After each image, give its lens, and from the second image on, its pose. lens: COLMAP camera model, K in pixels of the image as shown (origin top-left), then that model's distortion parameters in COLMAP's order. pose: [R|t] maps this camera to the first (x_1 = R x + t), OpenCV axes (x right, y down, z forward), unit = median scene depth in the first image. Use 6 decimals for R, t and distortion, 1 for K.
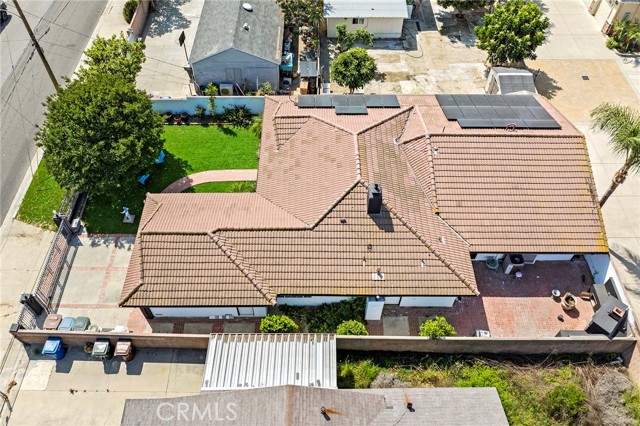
lens RADIAL K [[532.1, 0, 318.4], [0, 532.1, 182.4], [0, 0, 1]] dist [-0.062385, -0.003221]
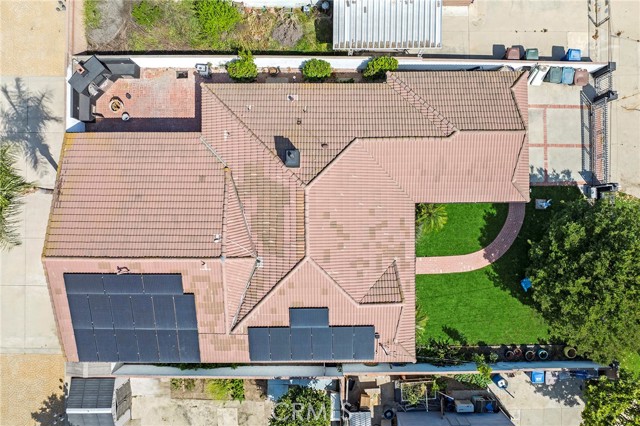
lens RADIAL K [[483.1, 0, 321.9], [0, 483.1, 194.5], [0, 0, 1]] dist [-0.060305, -0.004733]
pose [[-0.999999, -0.000339, 0.001210, 0.046957], [0.001057, -0.747412, 0.664360, -0.546232], [0.000680, 0.664361, 0.747412, 0.361002]]
